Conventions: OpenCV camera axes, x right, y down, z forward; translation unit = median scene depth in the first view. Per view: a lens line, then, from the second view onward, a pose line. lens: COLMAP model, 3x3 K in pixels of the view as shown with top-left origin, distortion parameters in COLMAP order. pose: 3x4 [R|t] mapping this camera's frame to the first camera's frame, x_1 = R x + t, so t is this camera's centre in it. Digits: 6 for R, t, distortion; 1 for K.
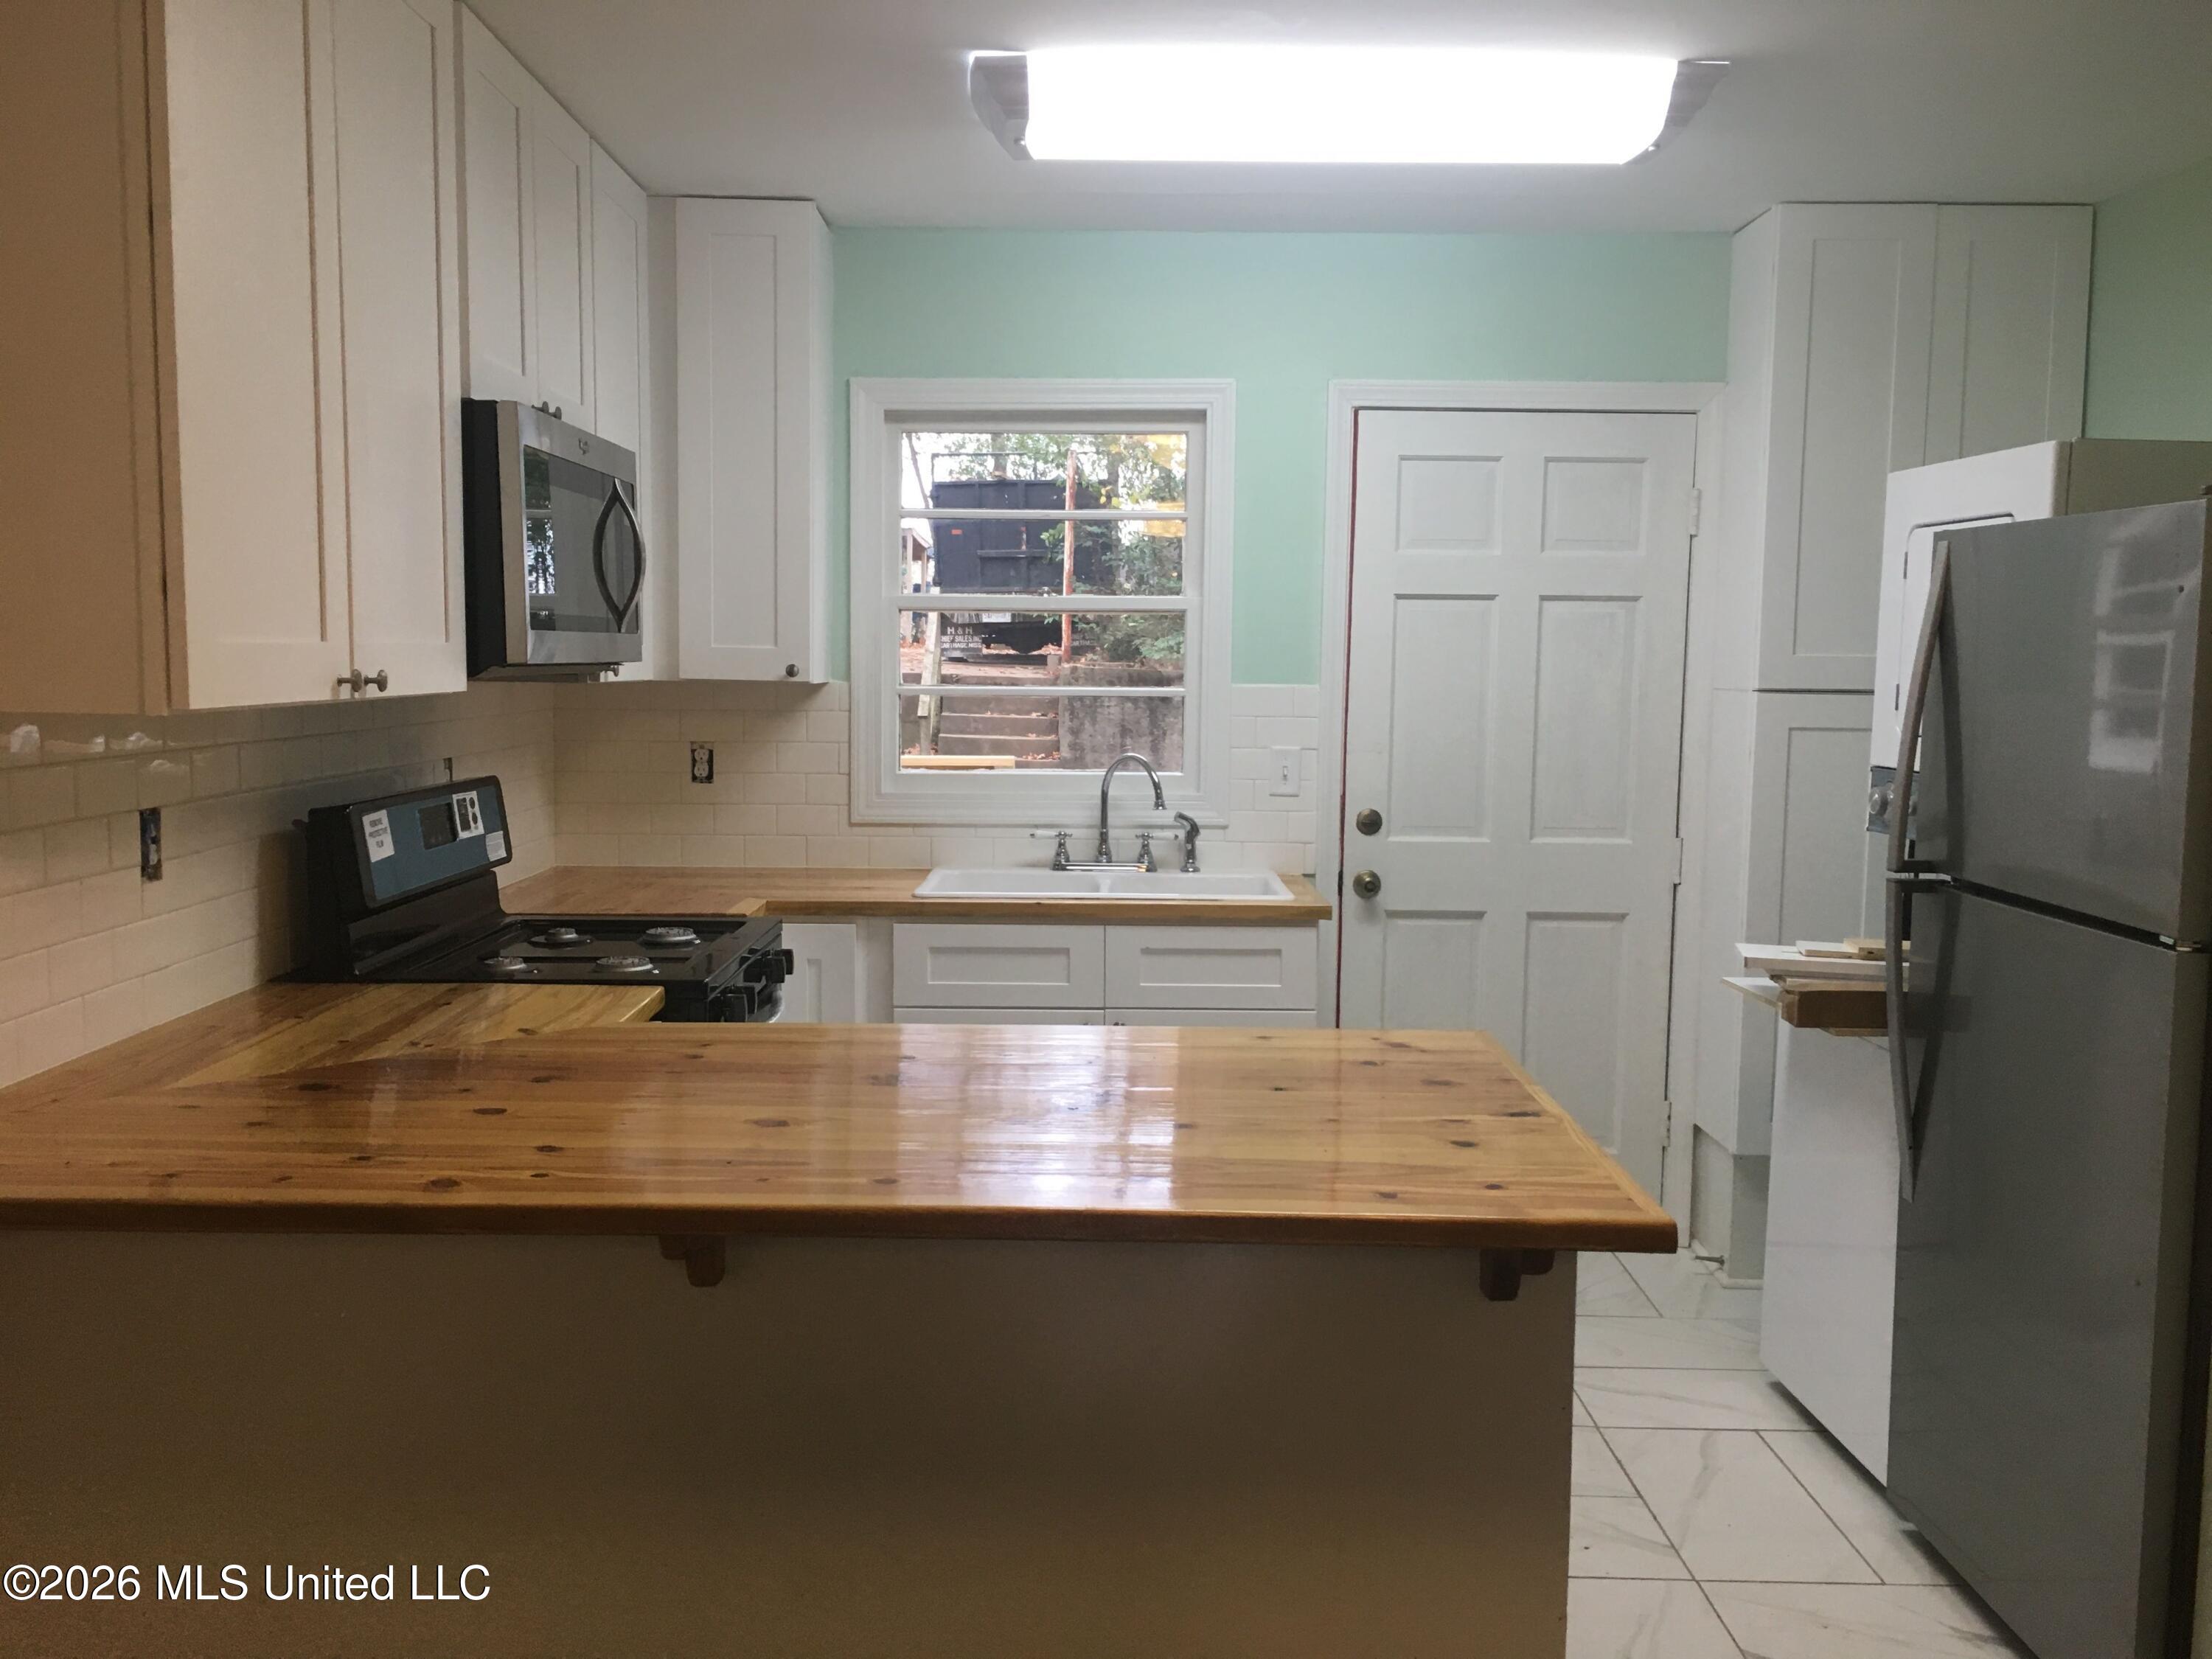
lens RADIAL K [[1910.3, 0, 1092.0], [0, 1910.3, 825.9], [0, 0, 1]] dist [0.066745, 0.004703]
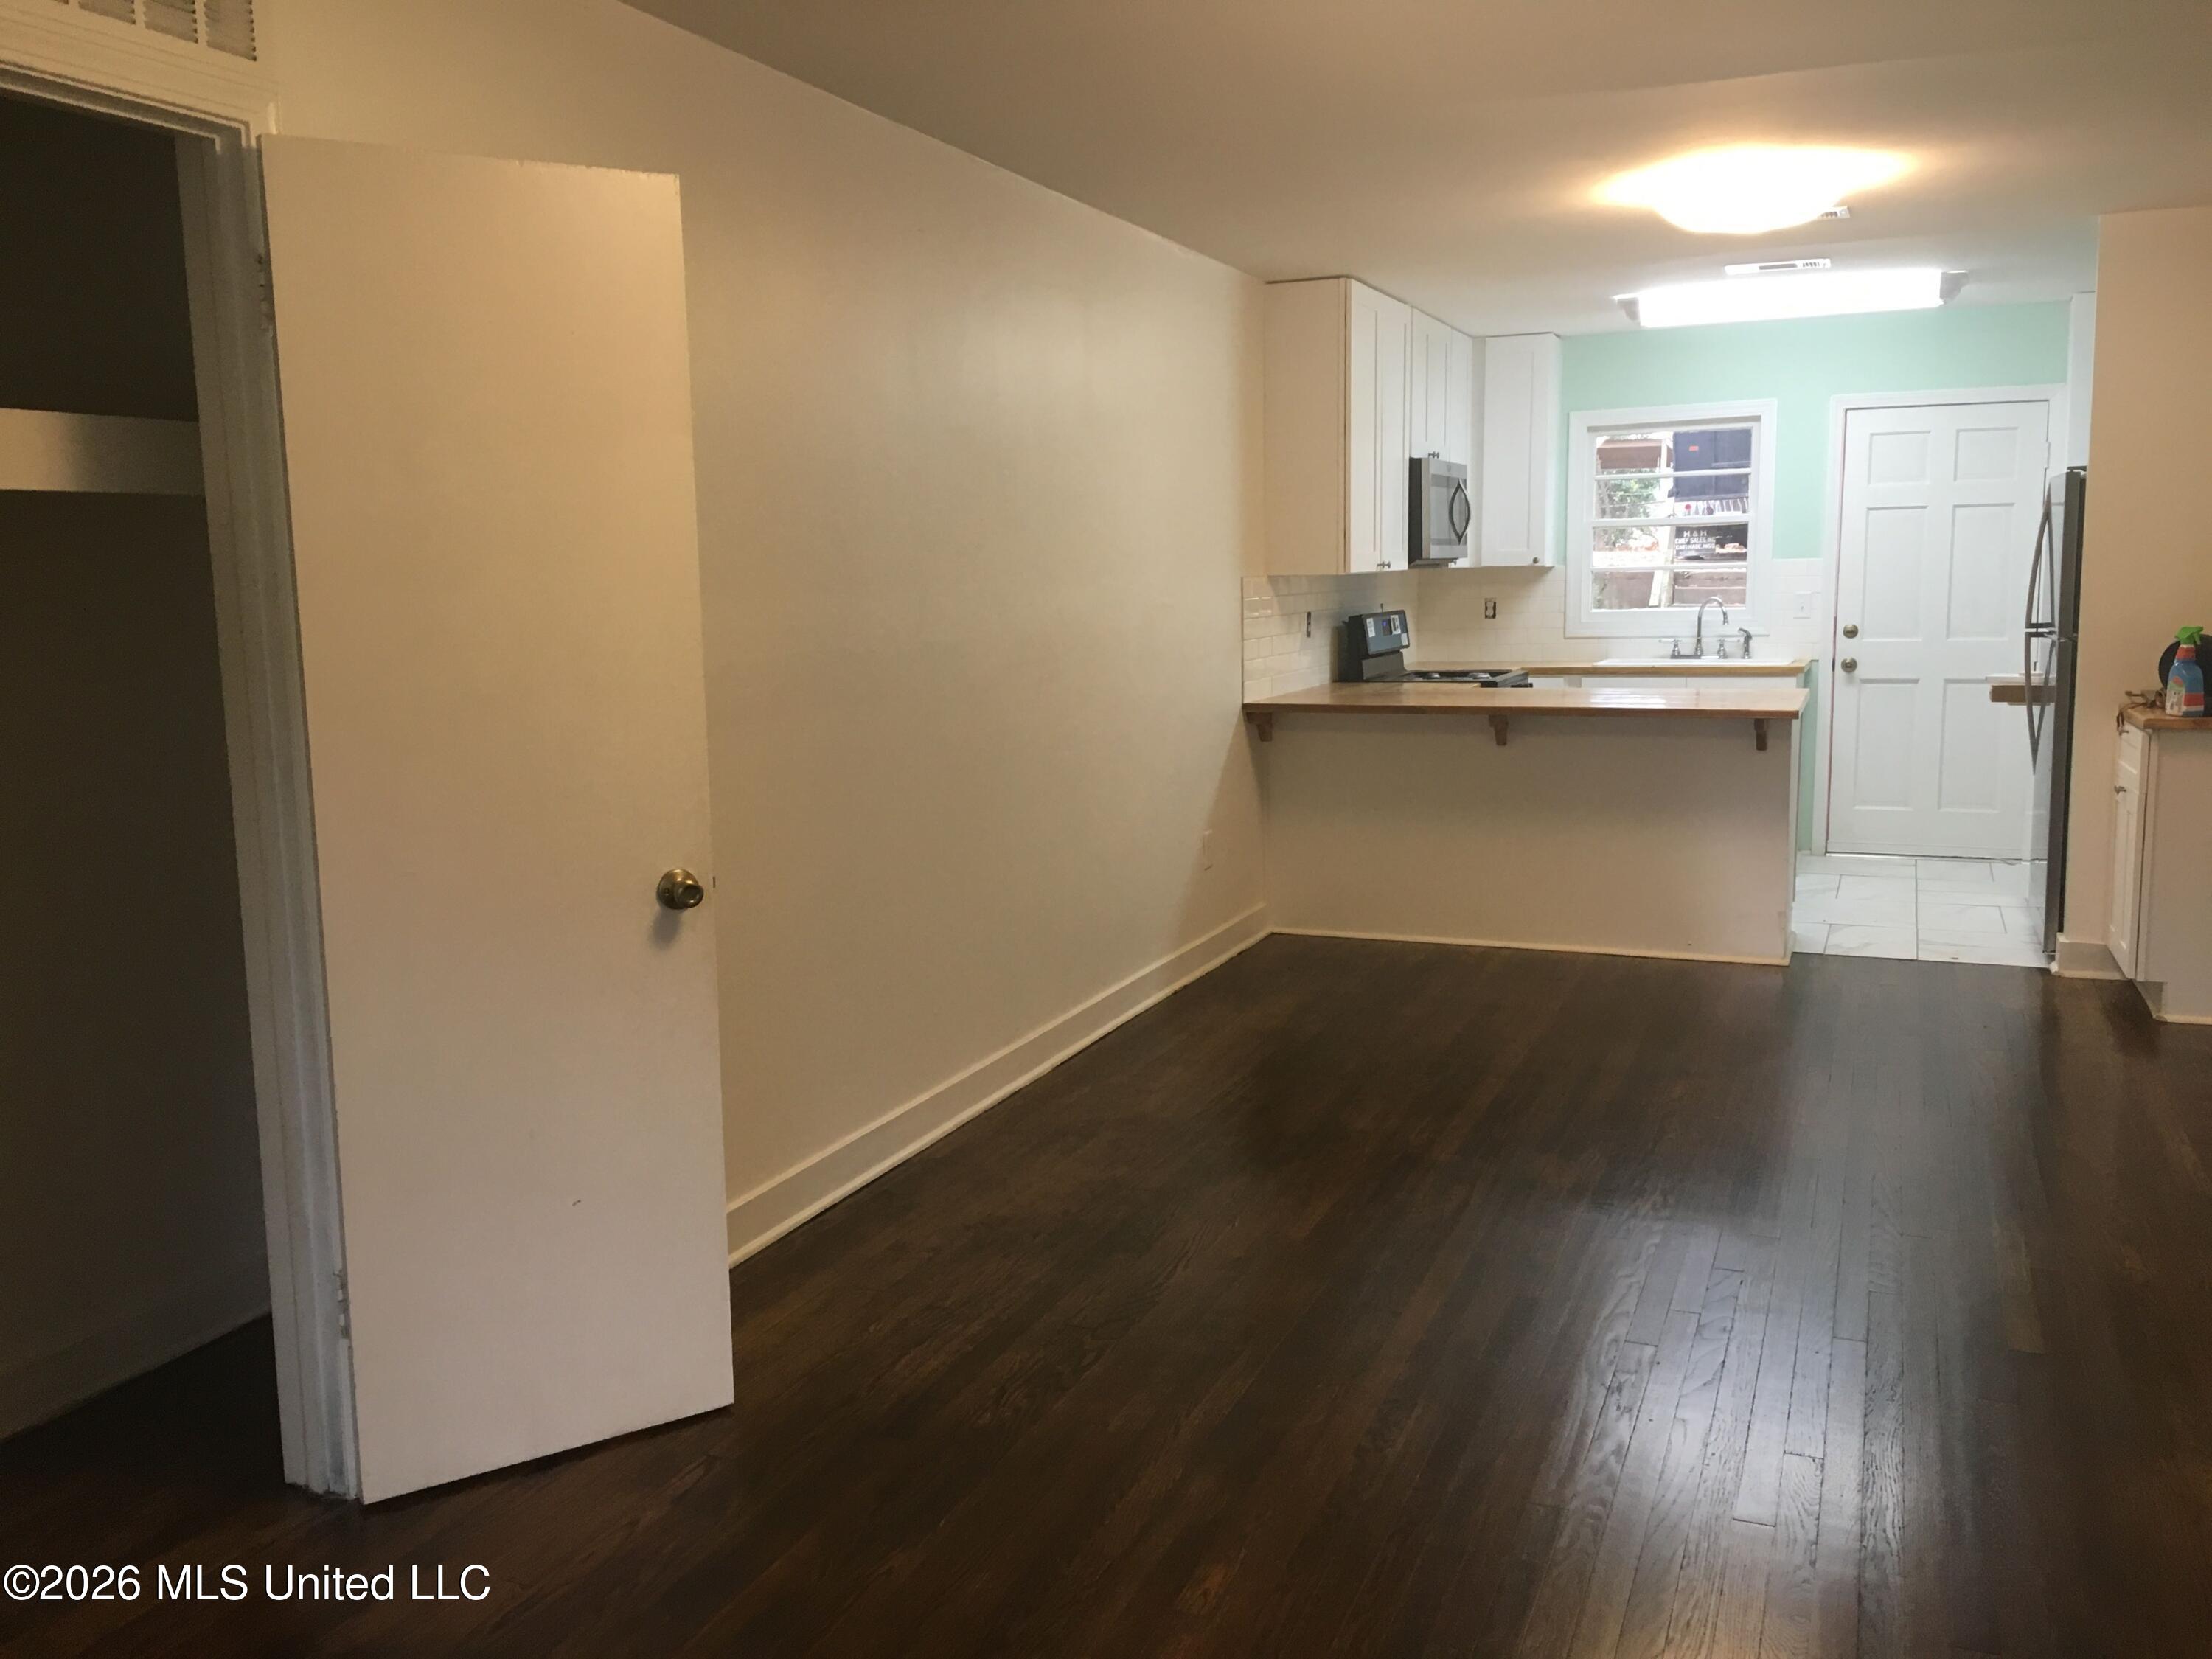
lens RADIAL K [[1910.3, 0, 1093.4], [0, 1910.3, 813.6], [0, 0, 1]] dist [0.066745, 0.004703]
pose [[0.924997, 0.019291, -0.379483, 0.187393], [-0.004419, 0.999189, 0.040022, 0.107960], [0.379948, -0.035343, 0.924333, -1.075167]]
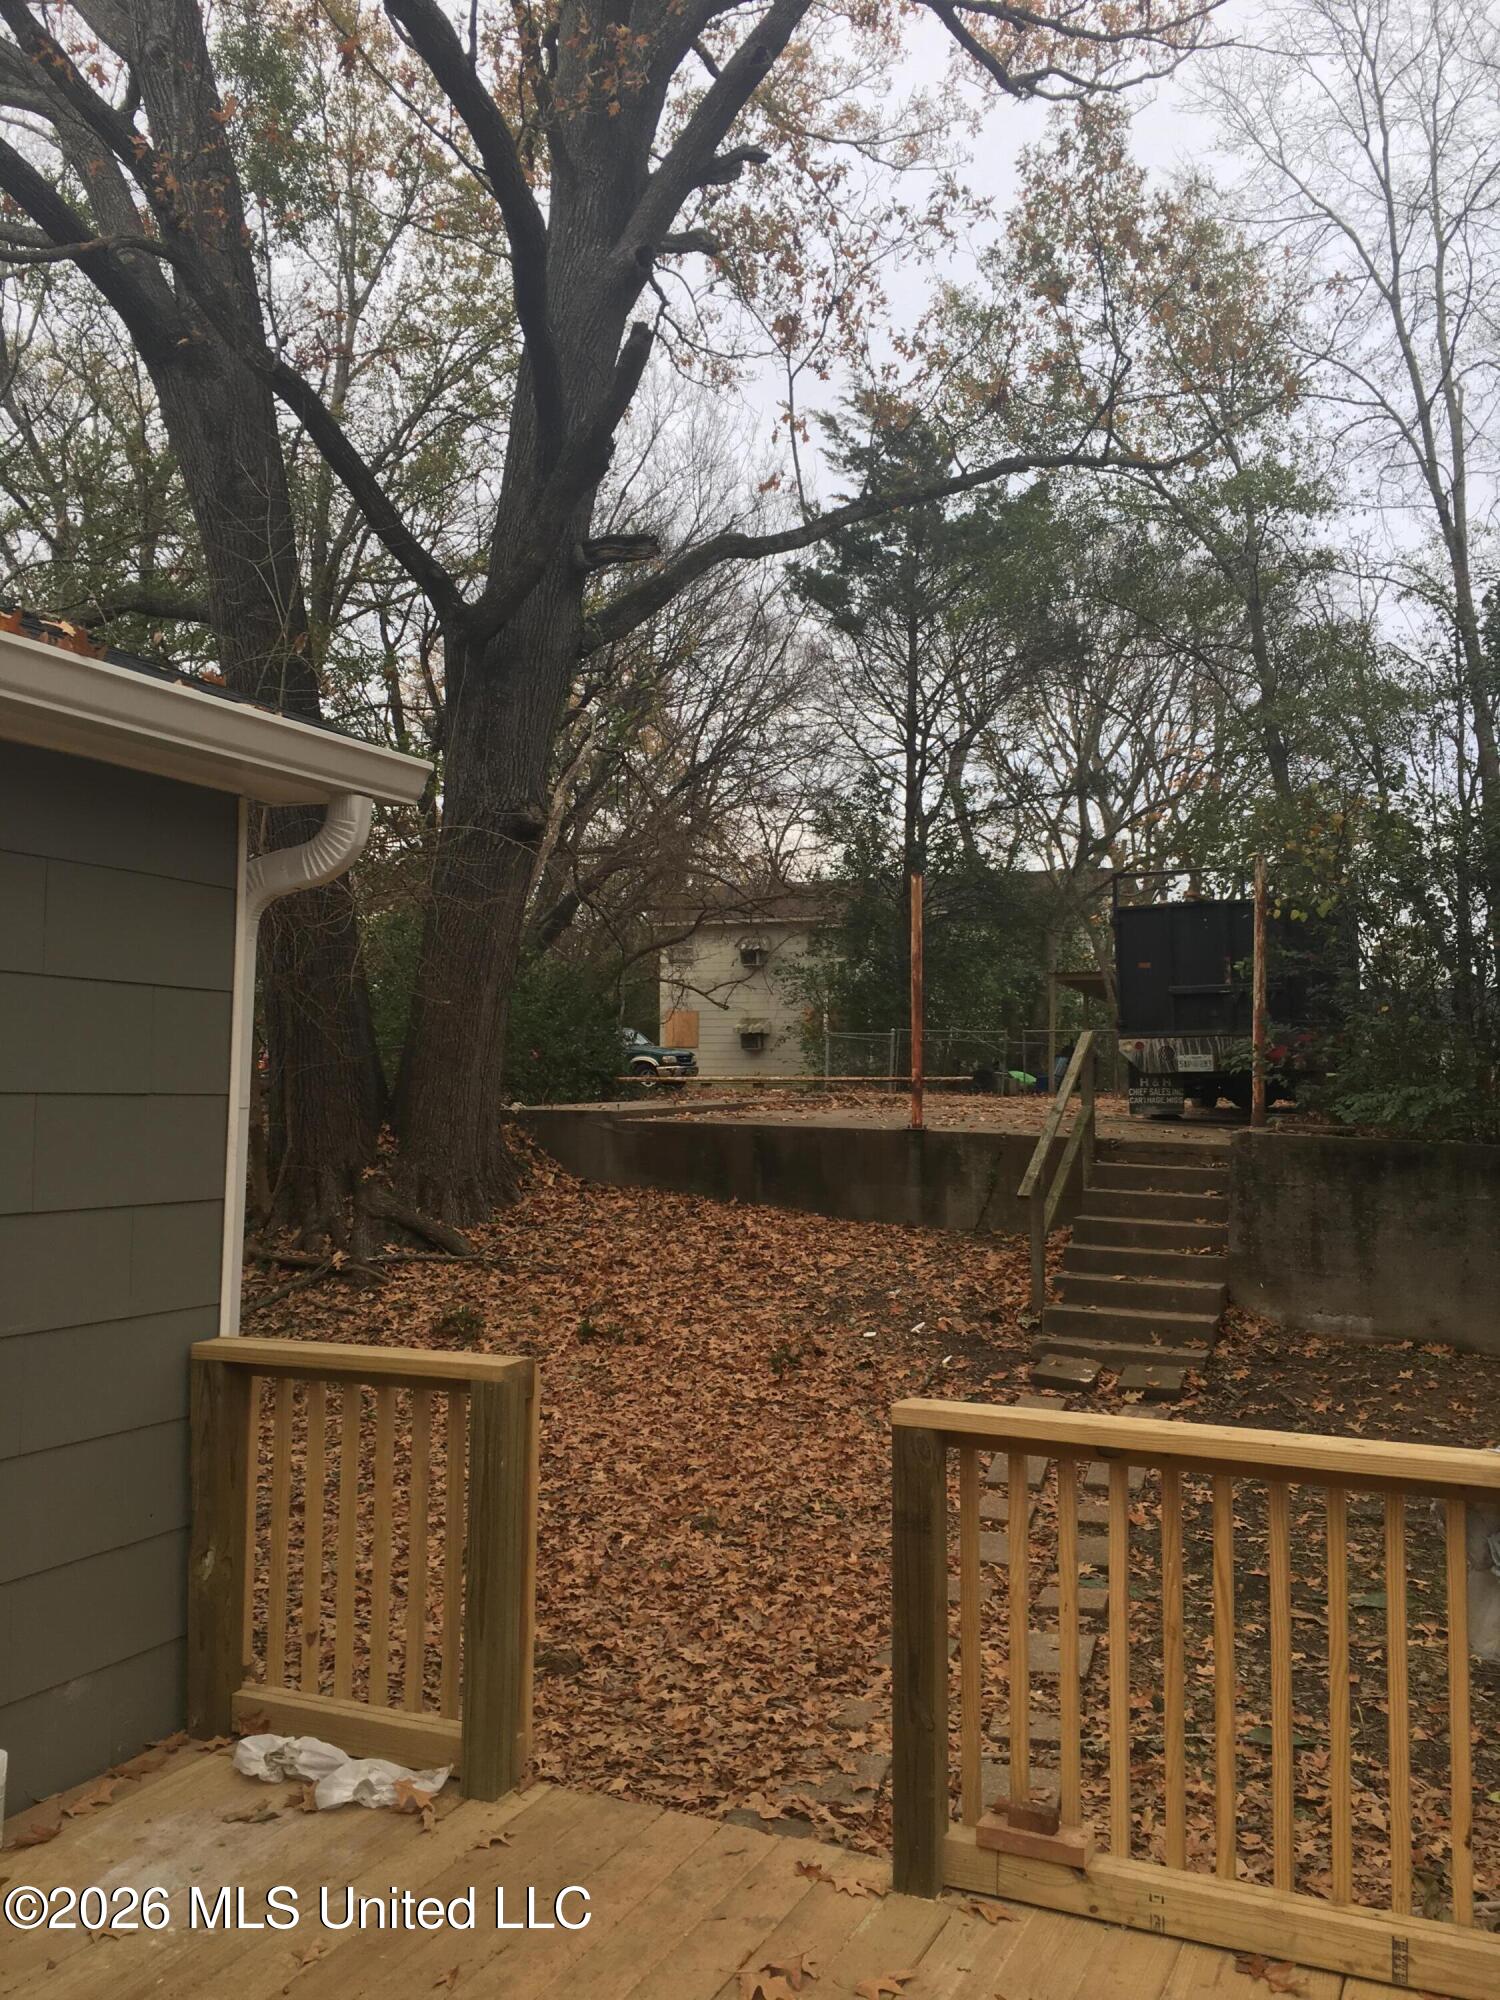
lens RADIAL K [[1727.2, 0, 749.6], [0, 1727.2, 1002.0], [0, 0, 1]] dist [0.066745, 0.004703]
pose [[0.912528, -0.016979, -0.408663, 0.094265], [-0.044300, 0.989157, -0.140018, -0.030317], [0.406609, 0.145874, 0.901881, 0.304754]]
